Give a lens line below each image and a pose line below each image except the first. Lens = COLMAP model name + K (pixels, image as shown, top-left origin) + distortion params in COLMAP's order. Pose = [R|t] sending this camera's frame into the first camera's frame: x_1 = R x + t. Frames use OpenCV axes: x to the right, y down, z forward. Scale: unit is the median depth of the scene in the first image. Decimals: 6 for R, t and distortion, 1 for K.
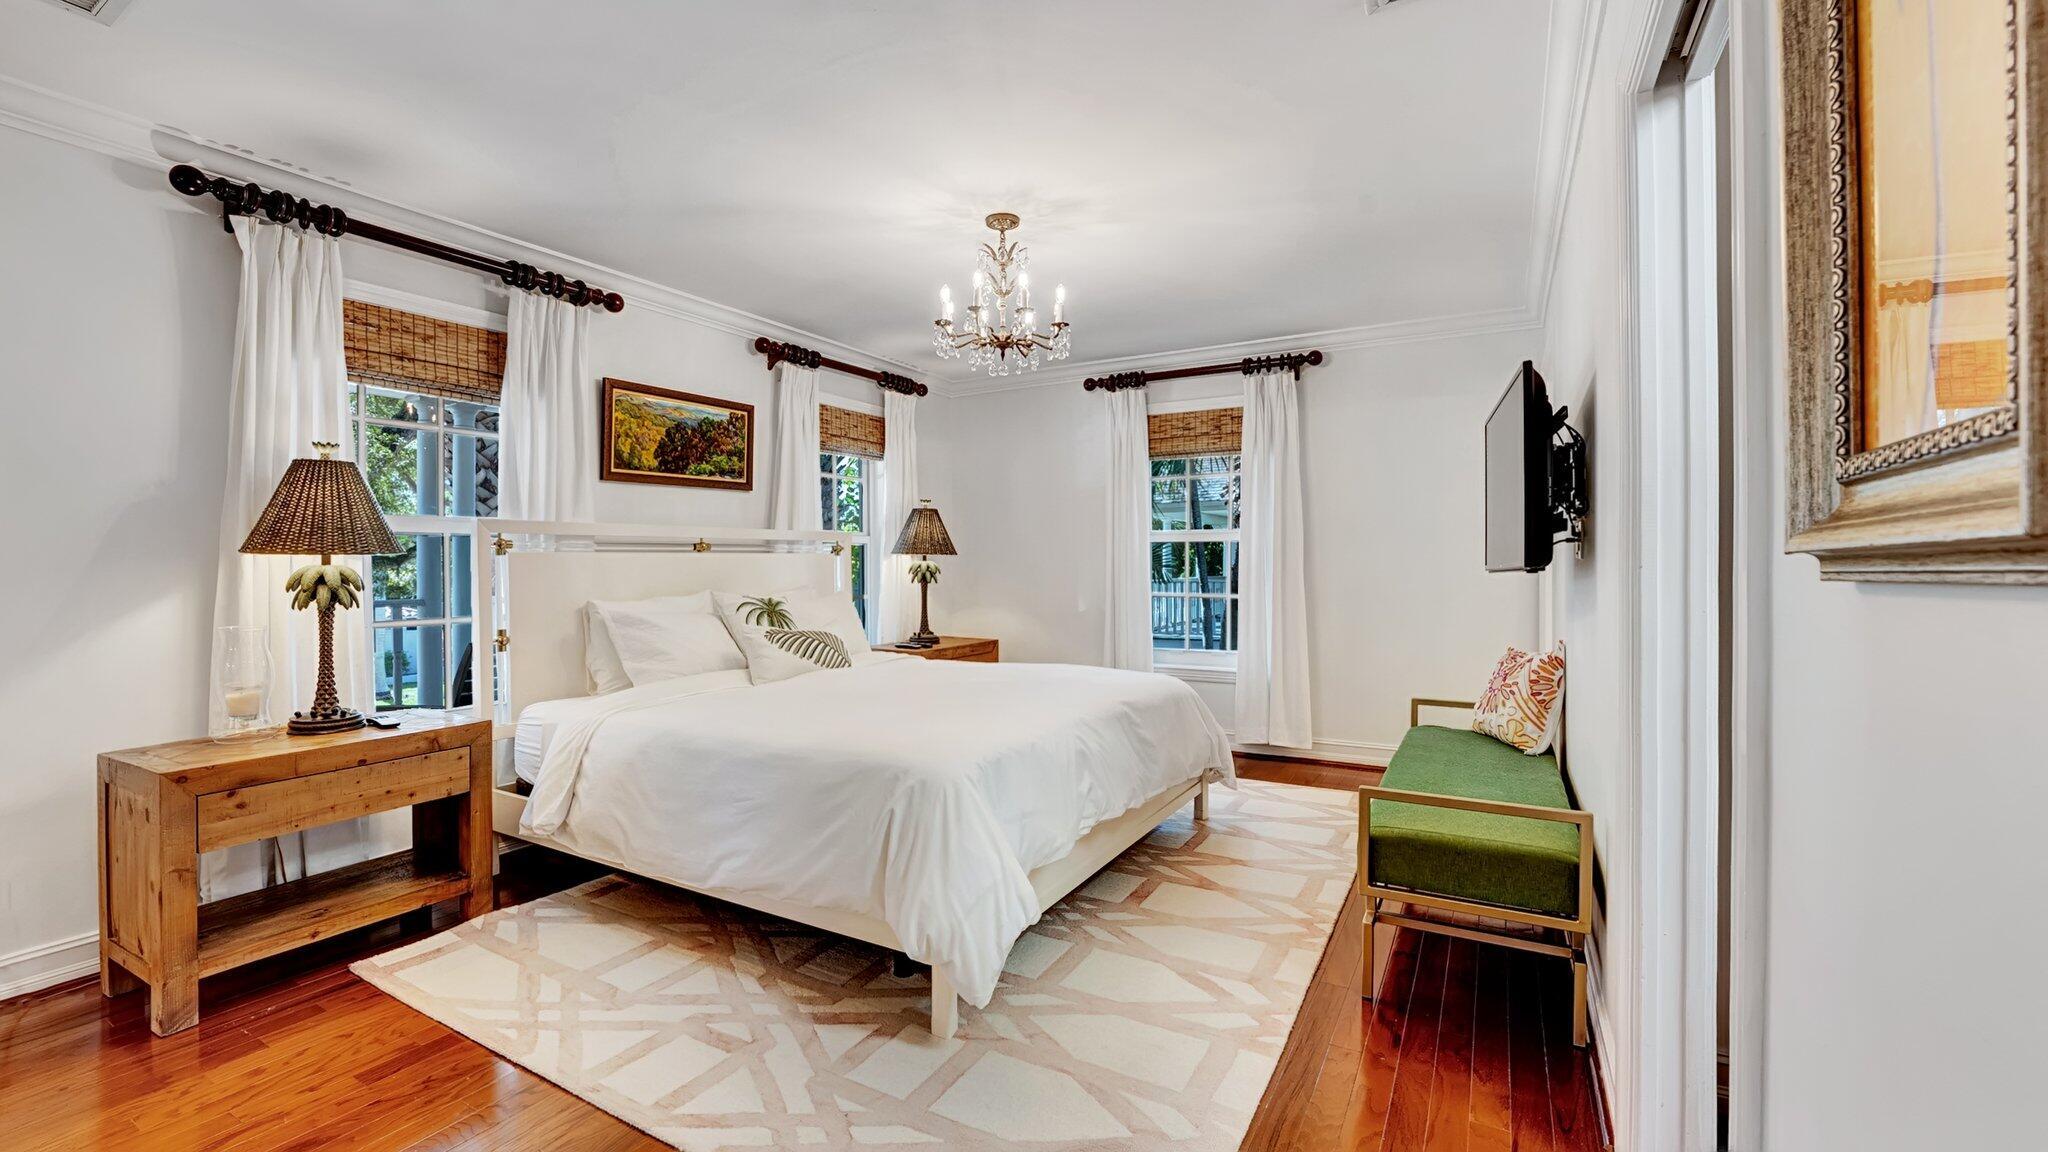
lens RADIAL K [[840.8, 0, 1024.0], [0, 840.8, 576.0], [0, 0, 1]] dist [-0.001982, 0.000011]
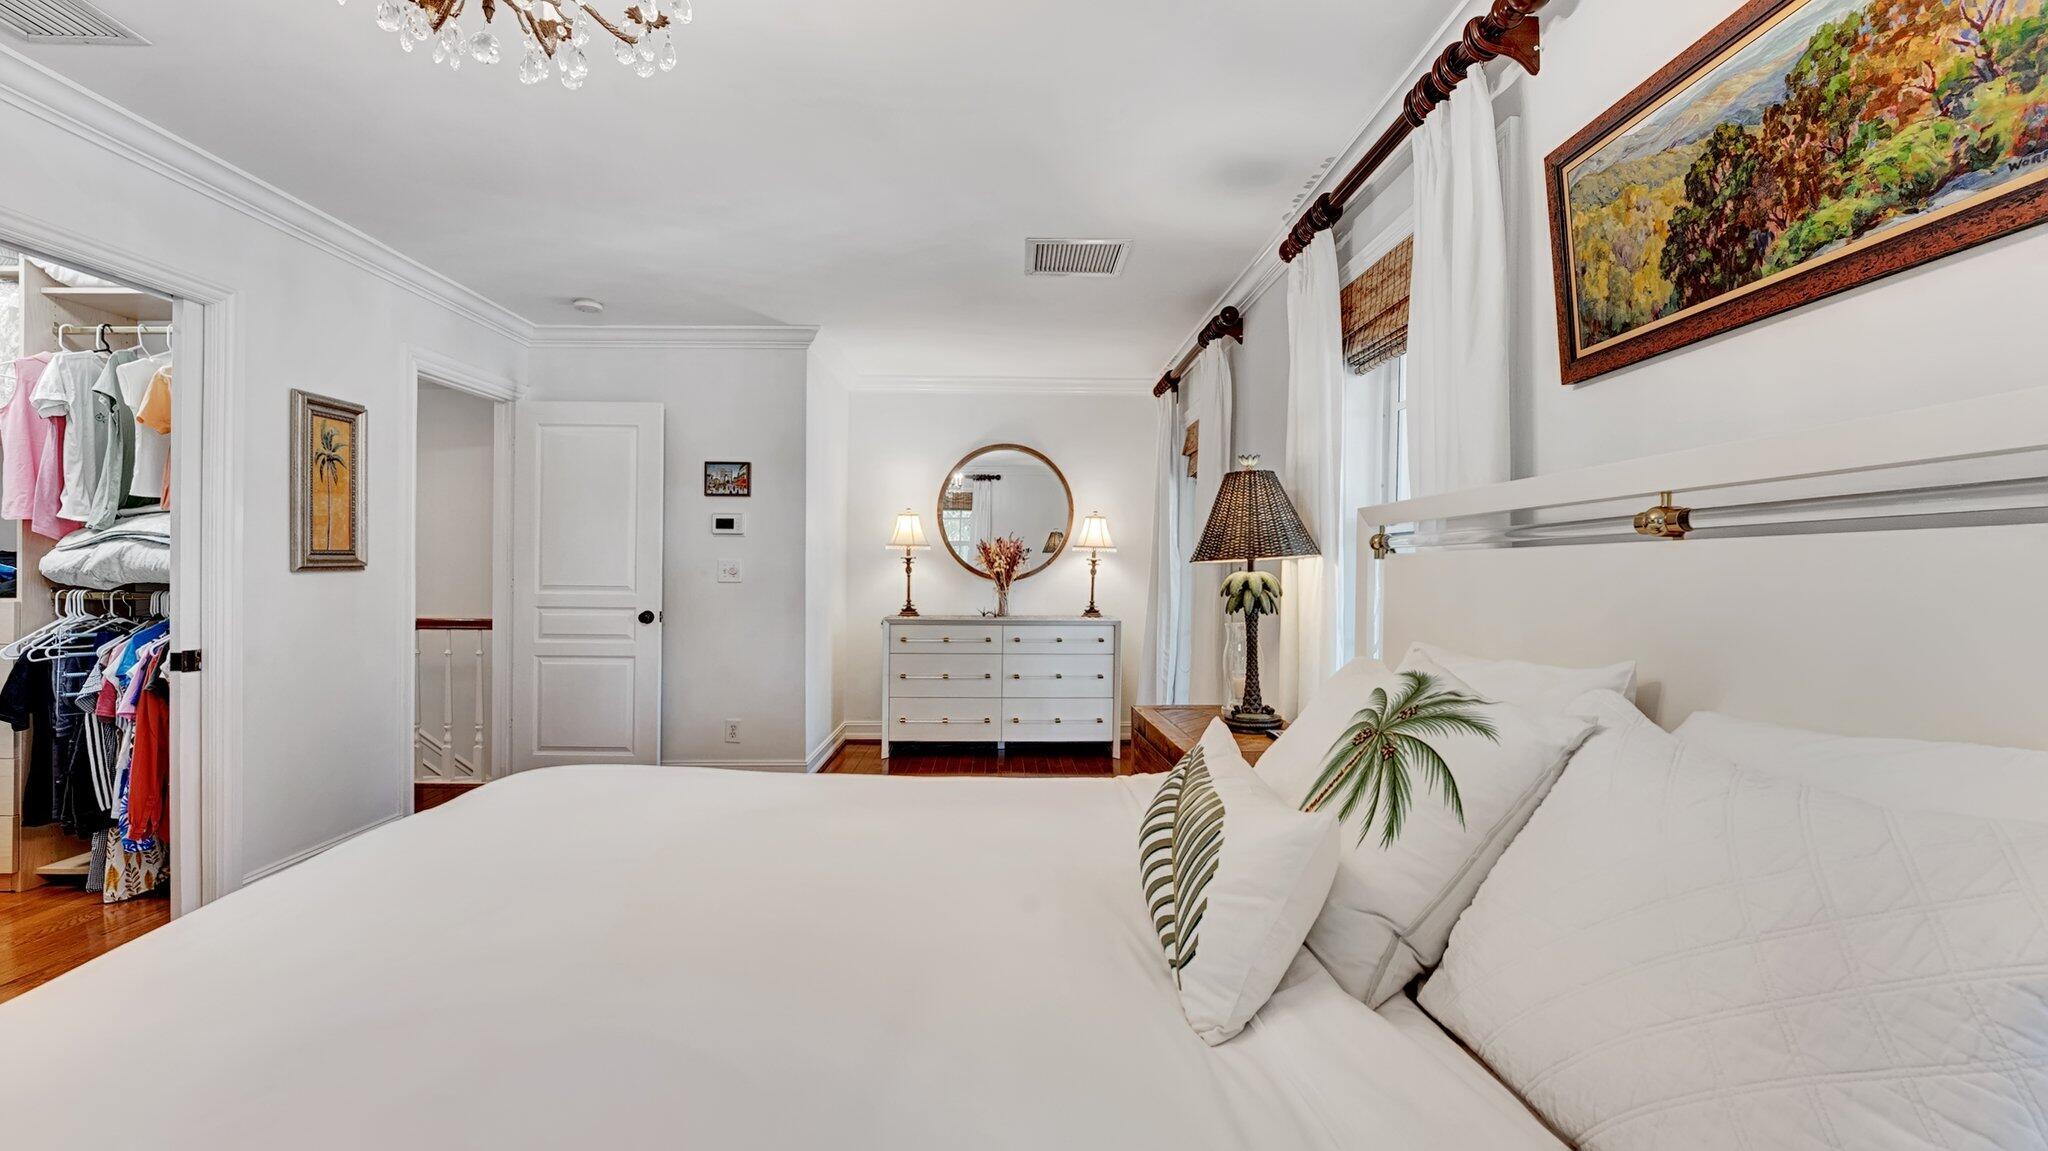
lens RADIAL K [[848.5, 0, 1029.7], [0, 848.5, 562.4], [0, 0, 1]] dist [-0.013671, 0.000258]
pose [[-0.847497, -0.010649, -0.530693, -0.026924], [-0.017021, 0.999830, 0.007119, -0.018294], [0.530527, 0.015066, -0.847534, 1.158542]]
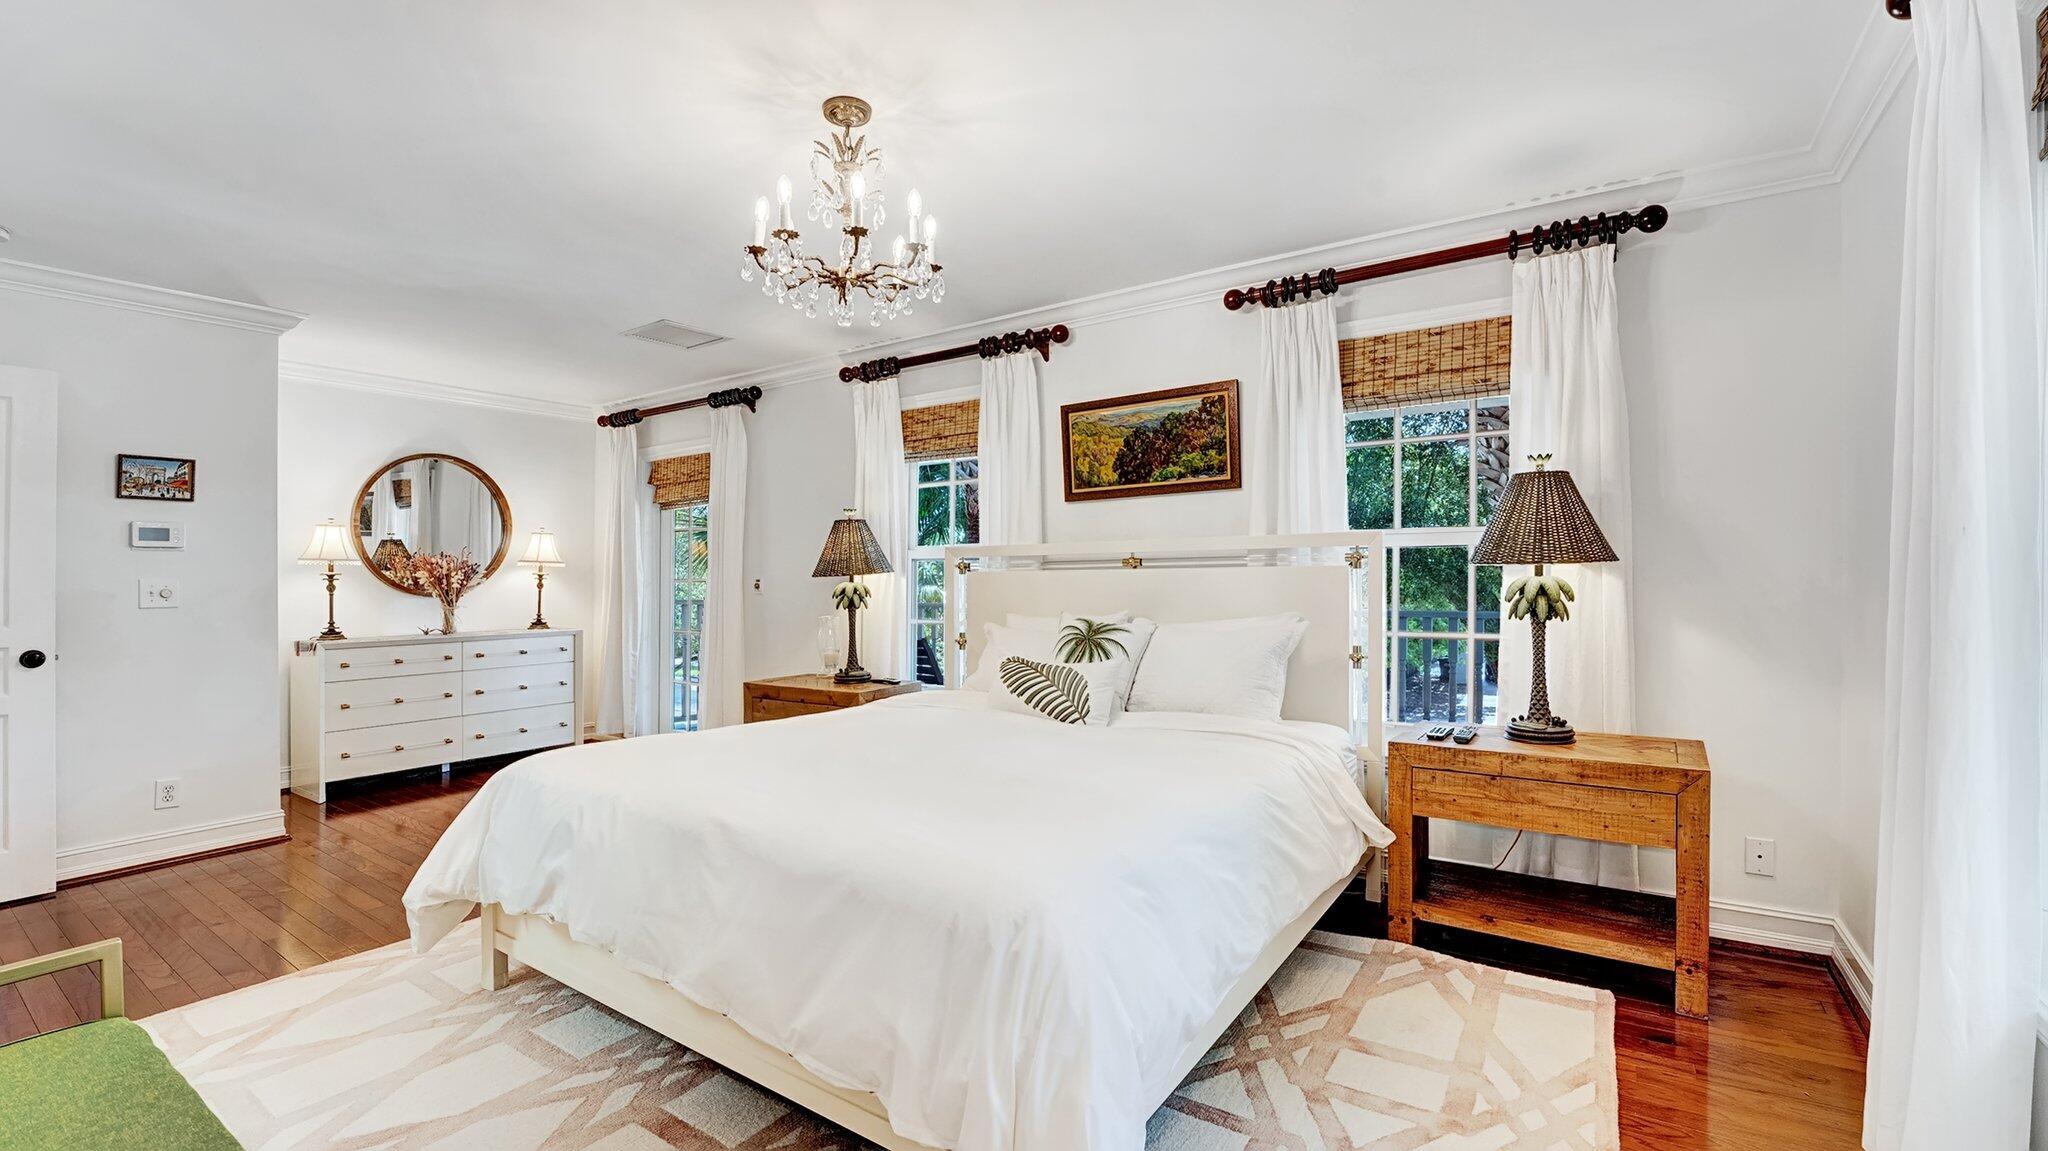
lens RADIAL K [[867.6, 0, 1022.2], [0, 867.6, 568.2], [0, 0, 1]] dist [-0.012385, -0.000248]
pose [[-0.076289, -0.008887, -0.997046, 0.559539], [-0.009406, 0.999922, -0.008193, -0.020255], [0.997041, 0.008753, -0.076367, 0.970883]]
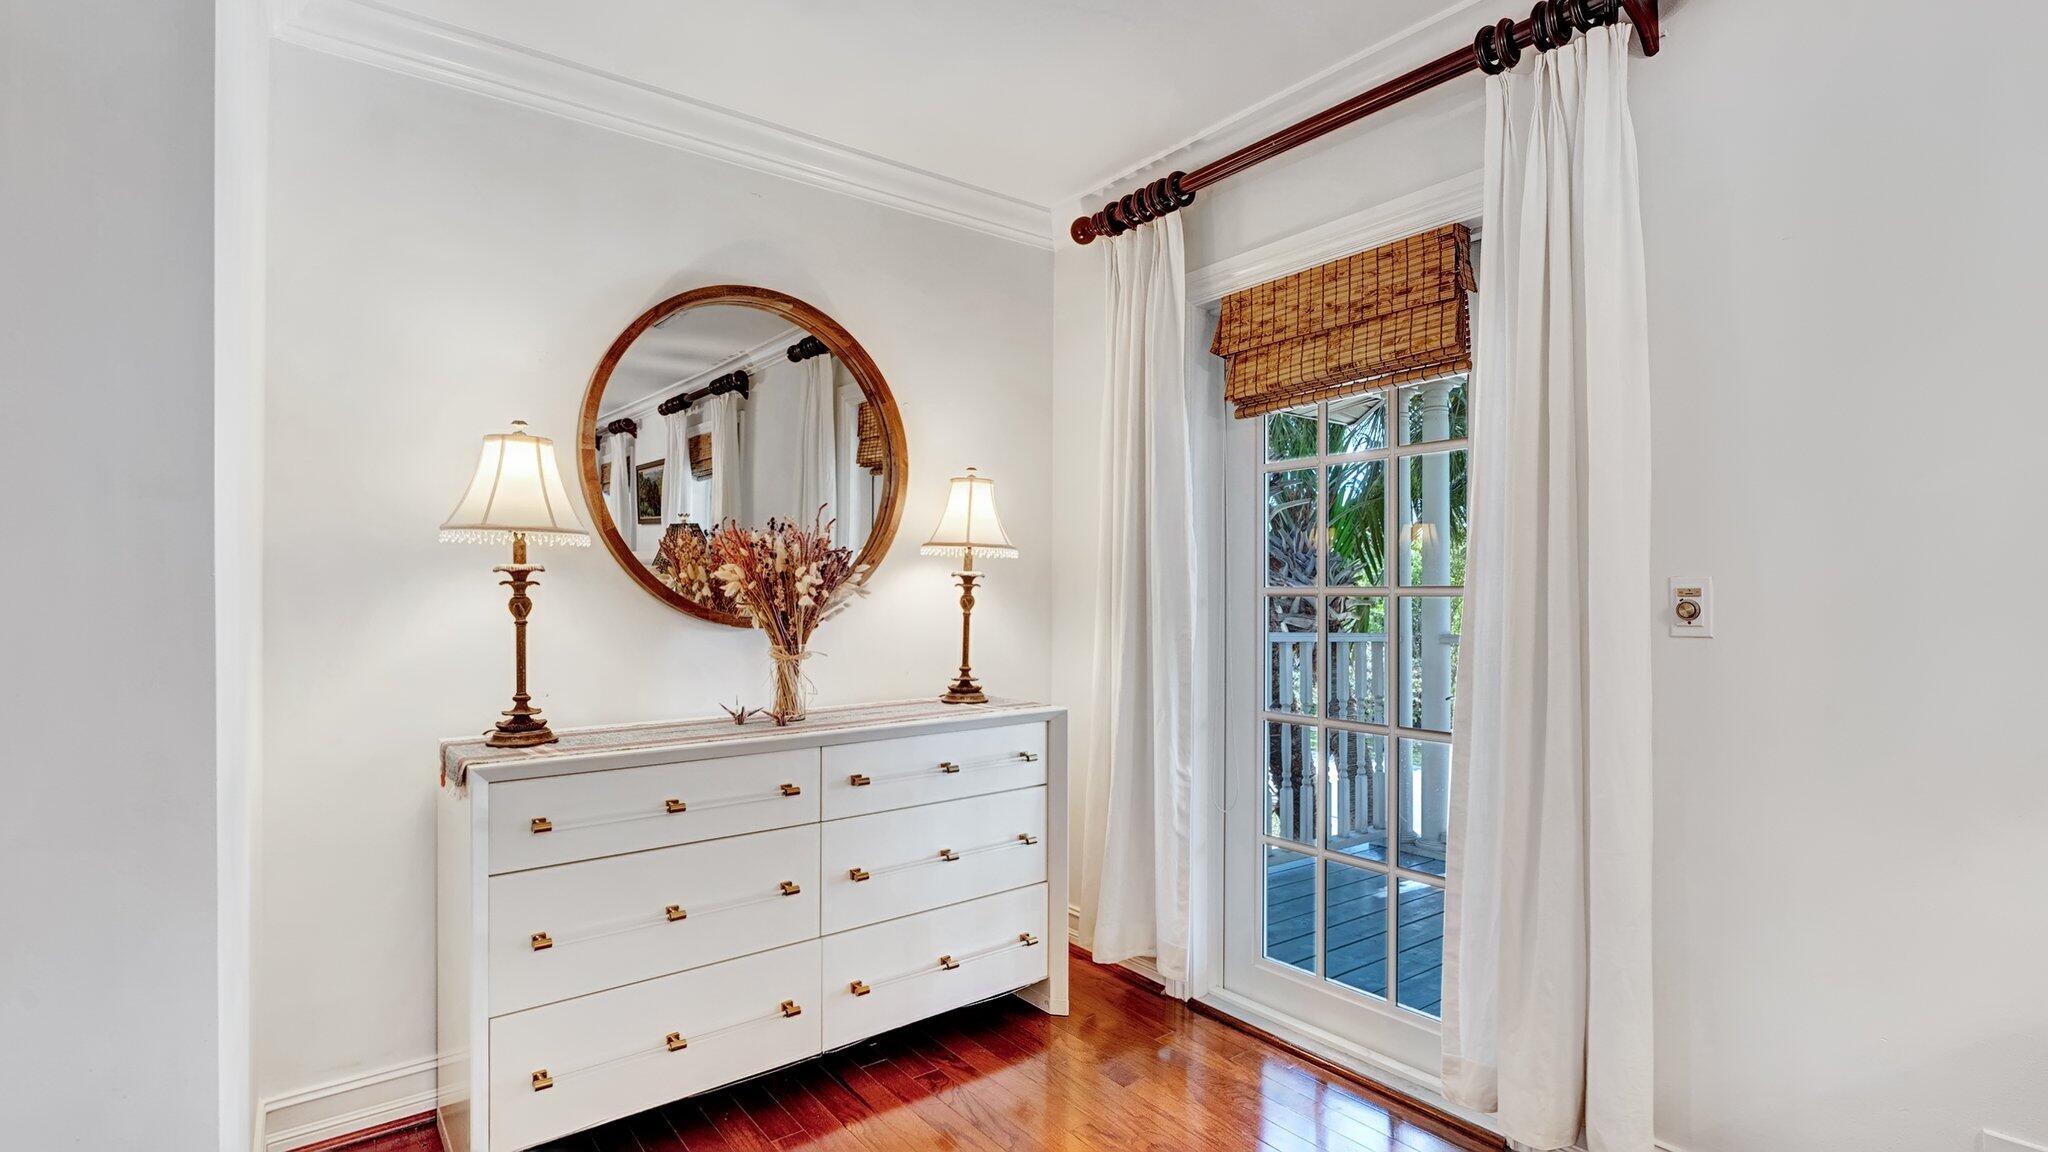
lens RADIAL K [[974.5, 0, 1028.5], [0, 974.5, 588.7], [0, 0, 1]] dist [0.003087, 0.000210]
pose [[-0.373734, -0.000565, -0.927536, -0.203576], [-0.013148, 0.999903, 0.004689, -0.008138], [0.927443, 0.013948, -0.373705, 0.344911]]
